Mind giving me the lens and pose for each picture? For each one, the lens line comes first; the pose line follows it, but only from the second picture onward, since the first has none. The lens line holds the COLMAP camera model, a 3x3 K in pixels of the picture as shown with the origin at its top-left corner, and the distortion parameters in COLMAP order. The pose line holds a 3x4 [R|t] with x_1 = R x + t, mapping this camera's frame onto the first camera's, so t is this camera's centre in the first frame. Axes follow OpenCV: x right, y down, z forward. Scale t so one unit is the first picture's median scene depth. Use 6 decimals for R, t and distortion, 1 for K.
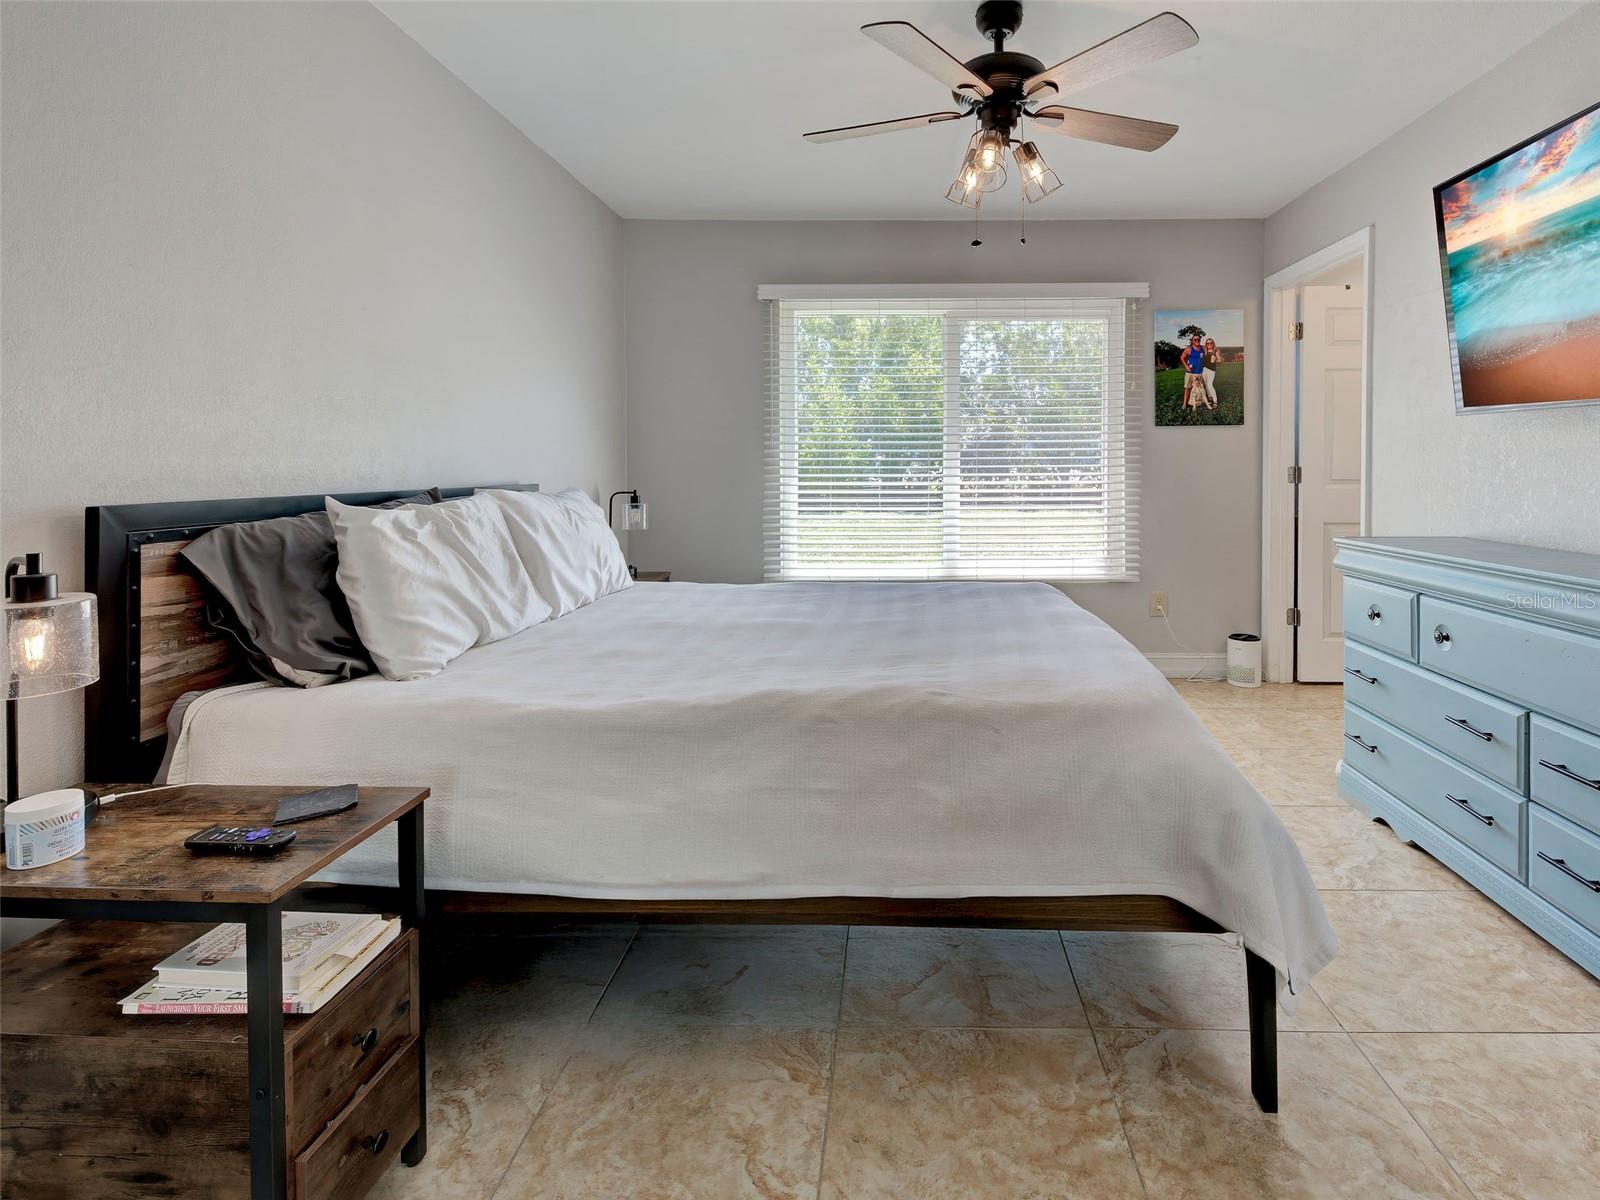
lens RADIAL K [[665.3, 0, 812.6], [0, 665.3, 516.6], [0, 0, 1]] dist [0.000887, 0.000037]
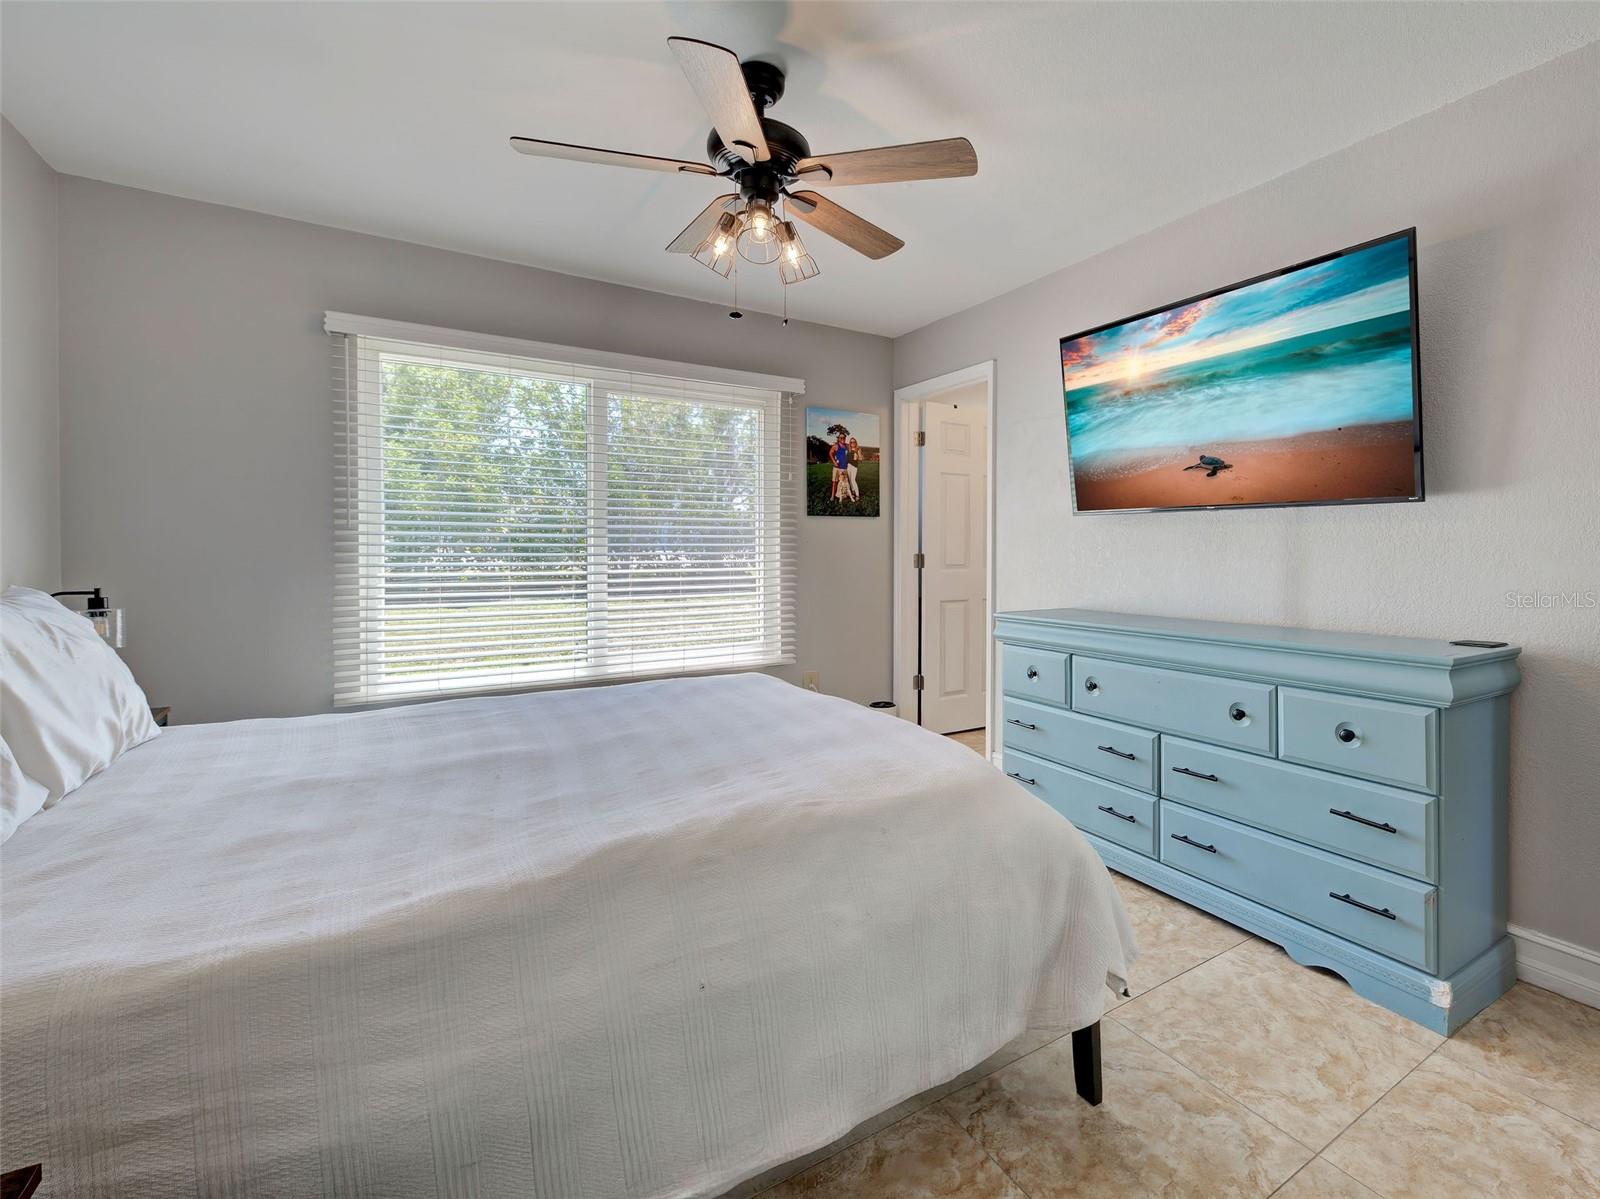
lens RADIAL K [[708.0, 0, 800.0], [0, 708.0, 599.5], [0, 0, 1]] dist [0.002778, 0.000380]
pose [[0.835455, -0.035225, 0.548429, -0.246588], [0.040104, 0.999191, 0.003083, -0.013004], [-0.548094, 0.019419, 0.836191, 0.134537]]
